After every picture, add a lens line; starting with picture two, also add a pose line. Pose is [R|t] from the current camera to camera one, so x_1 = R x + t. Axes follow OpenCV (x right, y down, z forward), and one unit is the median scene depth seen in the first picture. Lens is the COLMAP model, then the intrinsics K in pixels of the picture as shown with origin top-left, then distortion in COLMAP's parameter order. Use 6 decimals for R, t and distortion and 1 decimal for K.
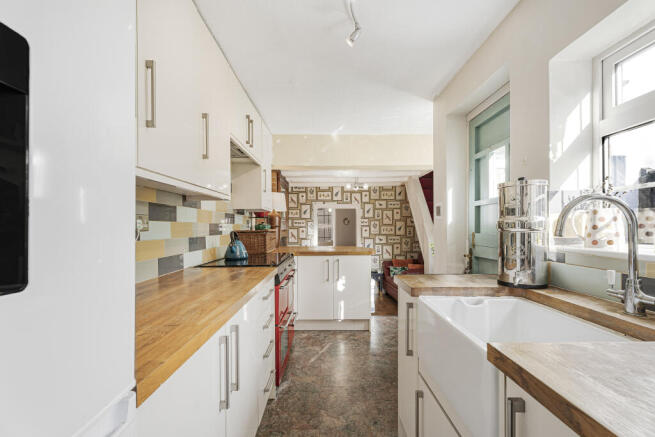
lens RADIAL K [[295.2, 0, 326.9], [0, 295.2, 222.6], [0, 0, 1]] dist [0.011109, -0.003362]
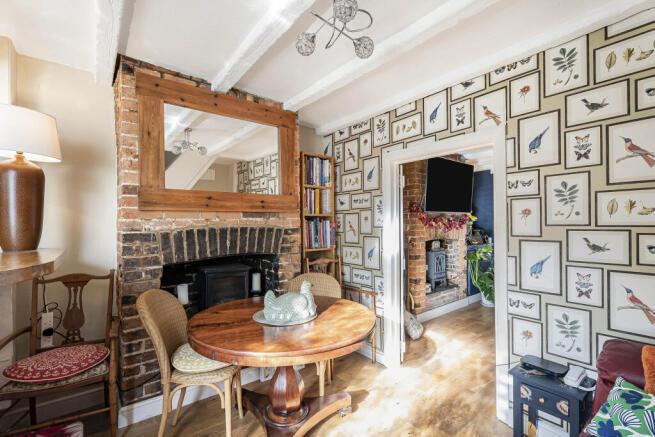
lens RADIAL K [[295.2, 0, 327.9], [0, 295.2, 222.1], [0, 0, 1]] dist [0.011109, -0.003362]
pose [[0.624109, -0.005239, -0.781320, 0.235983], [0.011601, 0.999929, 0.002562, 0.033004], [0.781251, -0.010663, 0.624126, 0.670005]]
